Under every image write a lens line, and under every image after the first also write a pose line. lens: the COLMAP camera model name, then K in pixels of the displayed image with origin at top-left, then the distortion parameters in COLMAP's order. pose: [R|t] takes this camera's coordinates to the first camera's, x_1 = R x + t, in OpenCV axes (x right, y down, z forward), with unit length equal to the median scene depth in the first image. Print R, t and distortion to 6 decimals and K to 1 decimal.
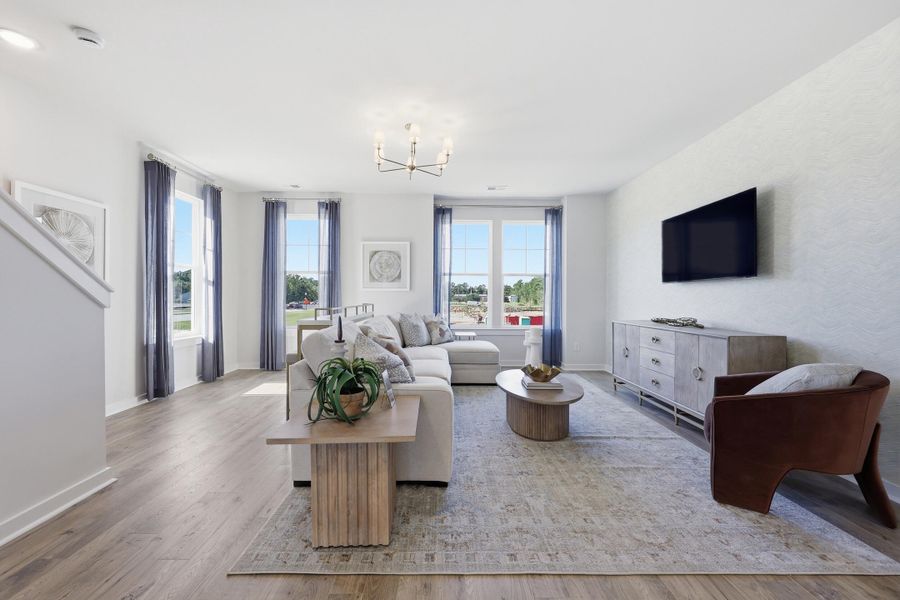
lens RADIAL K [[368.2, 0, 446.6], [0, 368.2, 298.8], [0, 0, 1]] dist [-0.002350, 0.001313]
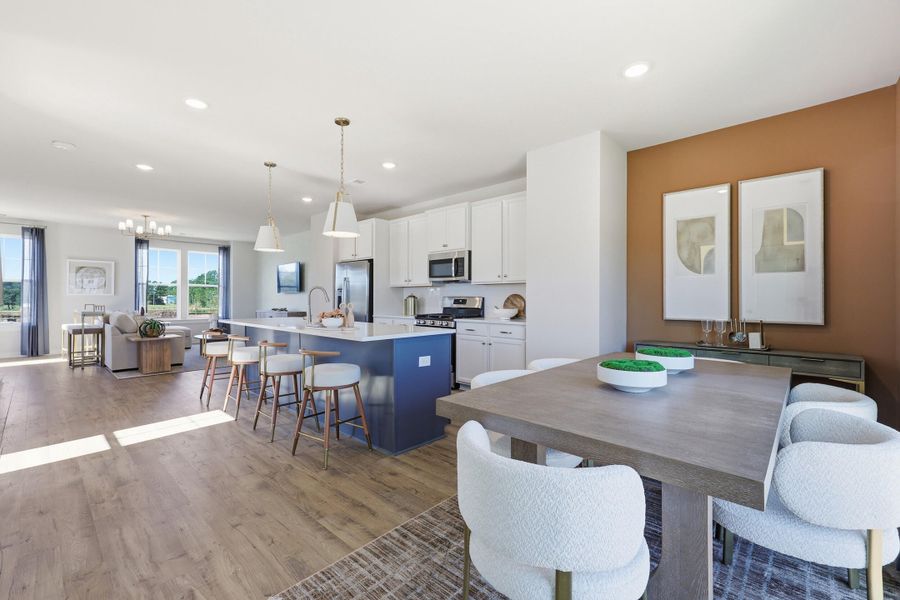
lens RADIAL K [[385.4, 0, 448.3], [0, 385.4, 297.8], [0, 0, 1]] dist [0.003929, 0.001591]
pose [[0.692802, -0.001291, 0.721126, -0.293542], [0.004563, 0.999986, -0.002594, -0.001069], [-0.721113, 0.005087, 0.692799, -1.031282]]
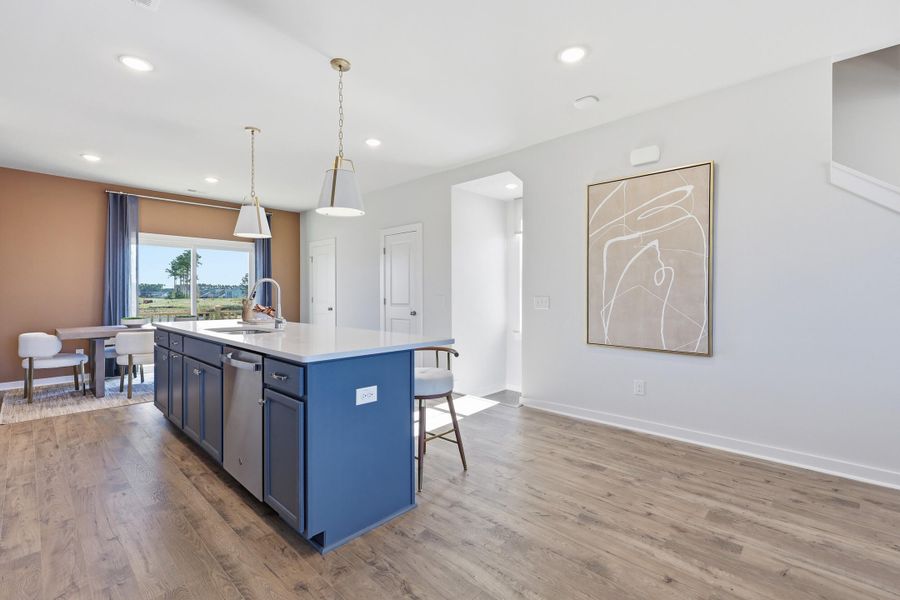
lens RADIAL K [[401.4, 0, 446.3], [0, 401.4, 294.6], [0, 0, 1]] dist [0.004456, -0.000681]
pose [[-0.700129, -0.002918, -0.714010, 0.280431], [-0.005282, 0.999985, 0.001093, -0.004912], [0.713997, 0.004536, -0.700134, 0.214933]]
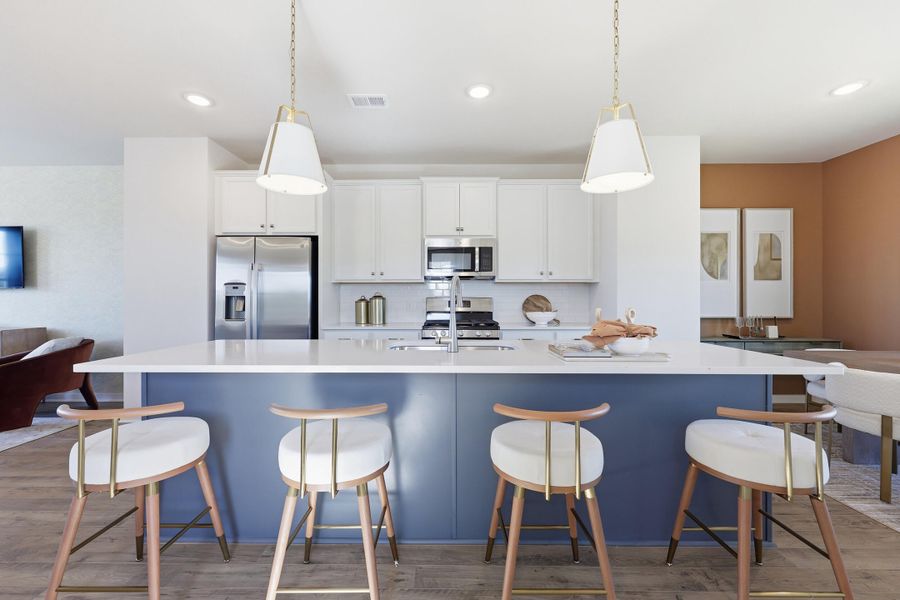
lens RADIAL K [[368.2, 0, 445.1], [0, 368.2, 298.3], [0, 0, 1]] dist [-0.002350, 0.001313]
pose [[0.020312, 0.002694, 0.999790, -0.292221], [0.005302, 0.999982, -0.002802, -0.003377], [-0.999780, 0.005357, 0.020298, -0.350940]]
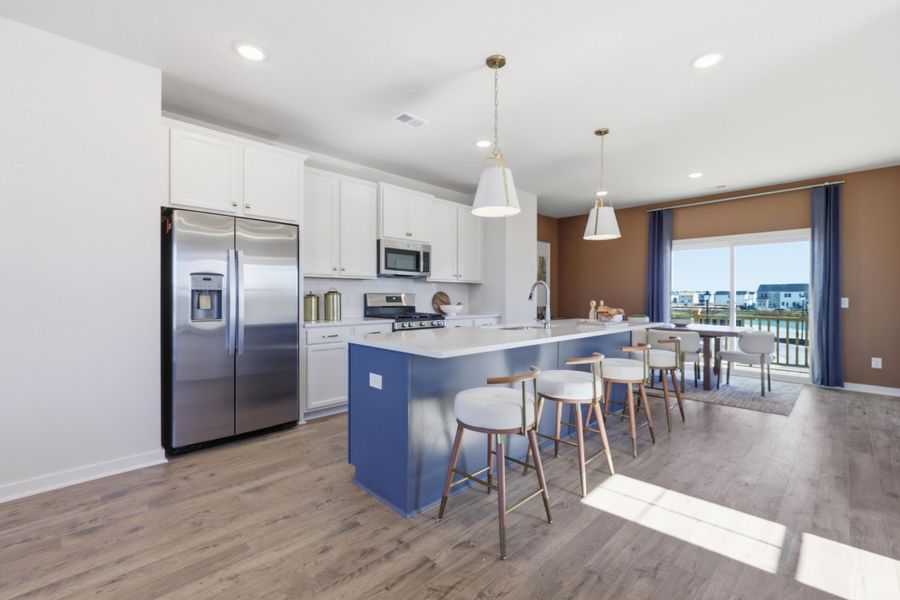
lens RADIAL K [[385.4, 0, 452.1], [0, 385.4, 296.1], [0, 0, 1]] dist [0.003929, 0.001591]
pose [[-0.692156, -0.005945, 0.721723, -0.268018], [-0.002477, 0.999980, 0.005863, -0.006282], [-0.721743, 0.002270, -0.692157, 0.137014]]
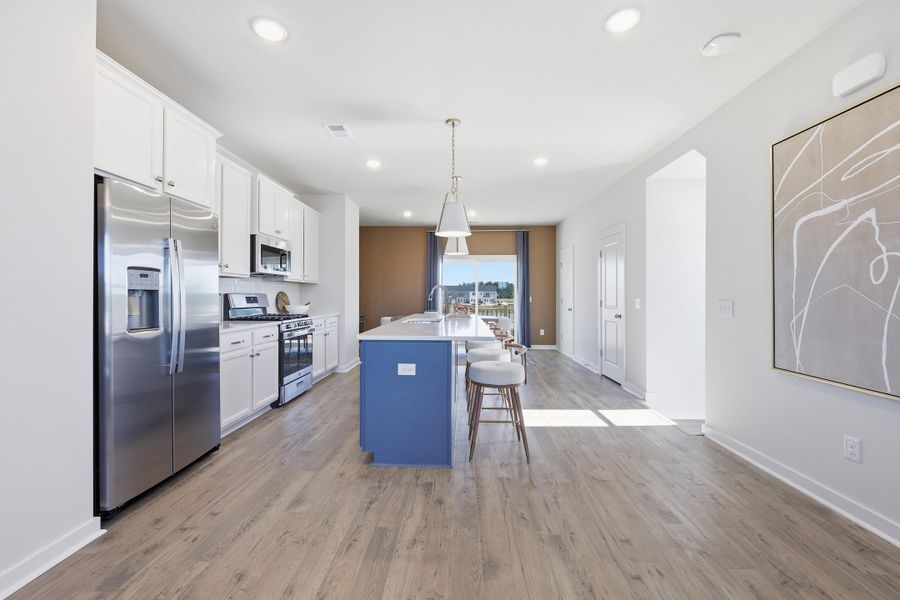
lens RADIAL K [[368.2, 0, 445.8], [0, 368.2, 293.7], [0, 0, 1]] dist [-0.002350, 0.001313]
pose [[-0.998514, -0.005935, 0.054164, 0.003801], [-0.005933, 0.999982, 0.000197, -0.009038], [-0.054165, -0.000125, -0.998532, 0.367058]]
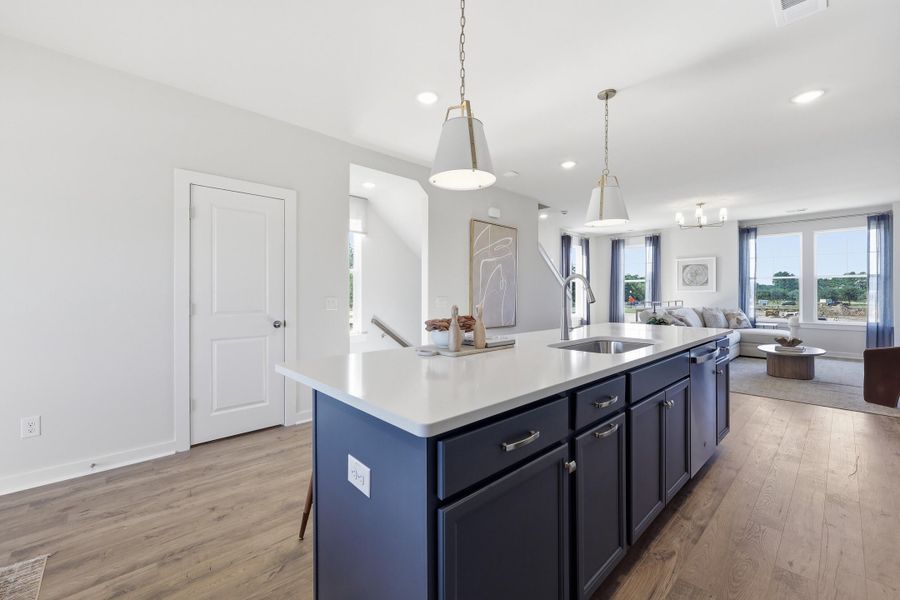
lens RADIAL K [[368.2, 0, 443.3], [0, 368.2, 293.6], [0, 0, 1]] dist [-0.002350, 0.001313]
pose [[0.670283, -0.005032, -0.742088, 0.247599], [-0.001605, 0.999965, -0.008230, -0.001826], [0.742104, 0.006708, 0.670252, -0.718500]]
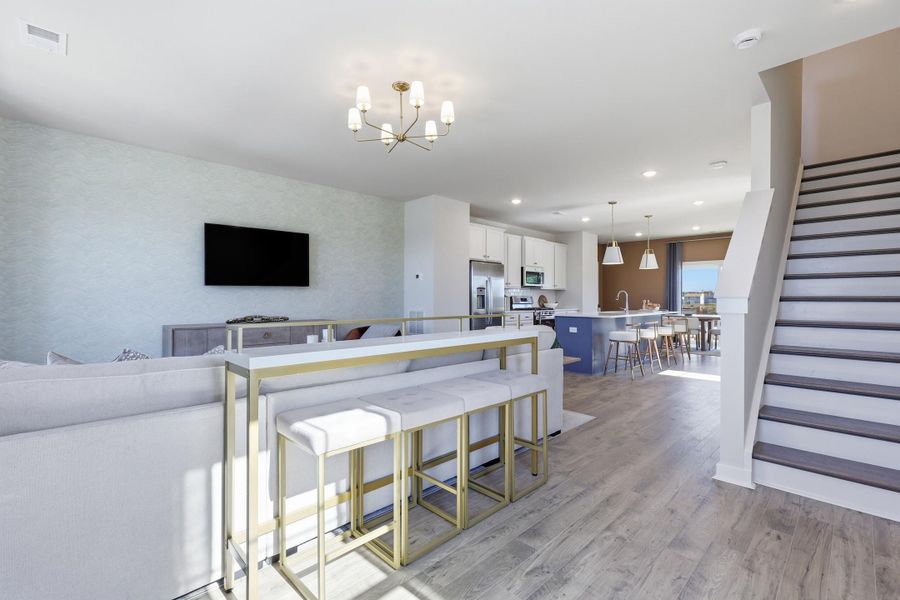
lens RADIAL K [[401.4, 0, 447.5], [0, 401.4, 297.2], [0, 0, 1]] dist [0.004456, -0.000681]
pose [[-0.690231, -0.003473, 0.723581, -0.485415], [-0.001052, 0.999992, 0.003796, -0.009118], [-0.723589, 0.001859, -0.690229, 0.930379]]
